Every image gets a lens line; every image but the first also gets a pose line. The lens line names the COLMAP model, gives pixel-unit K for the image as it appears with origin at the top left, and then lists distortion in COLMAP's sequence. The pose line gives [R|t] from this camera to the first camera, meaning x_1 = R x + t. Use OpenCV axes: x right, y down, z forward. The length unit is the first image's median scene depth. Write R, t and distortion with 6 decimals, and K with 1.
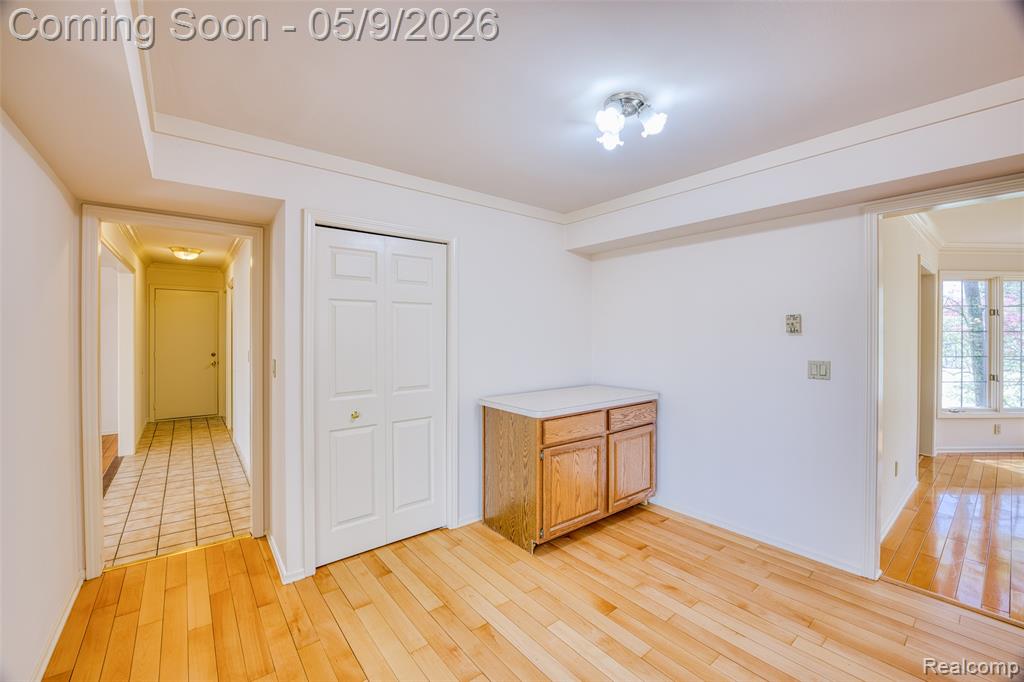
lens RADIAL K [[412.5, 0, 511.3], [0, 412.5, 339.2], [0, 0, 1]] dist [-0.013267, -0.000145]
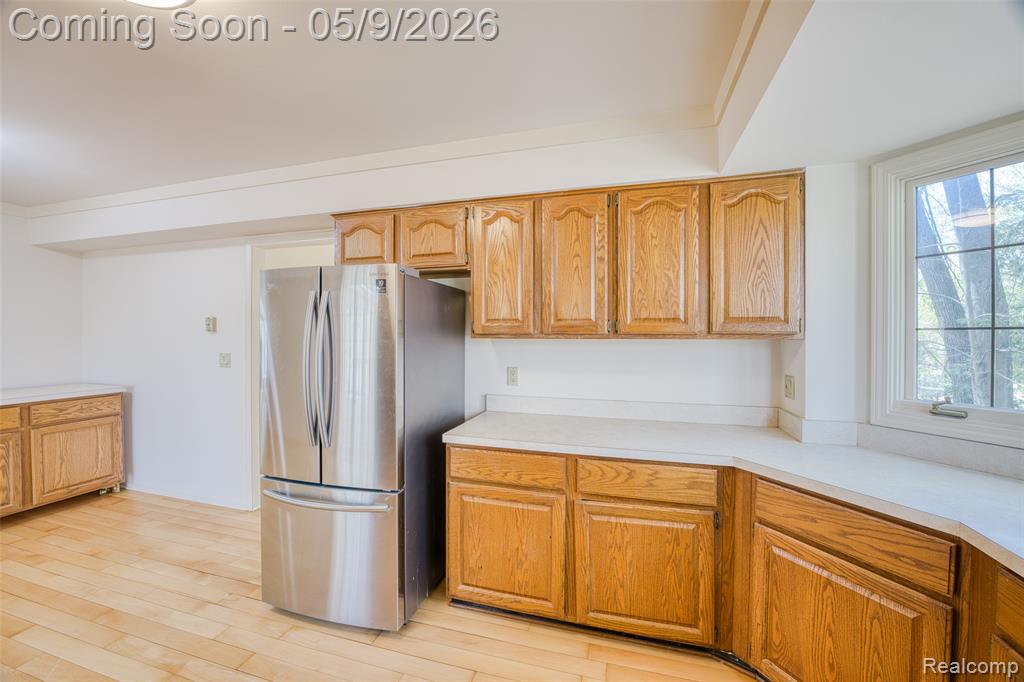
lens RADIAL K [[412.5, 0, 514.4], [0, 412.5, 339.9], [0, 0, 1]] dist [-0.013267, -0.000145]
pose [[0.826961, -0.003007, 0.562251, 0.645793], [0.002275, 0.999995, 0.002001, 0.008313], [-0.562255, -0.000376, 0.826964, -0.498604]]
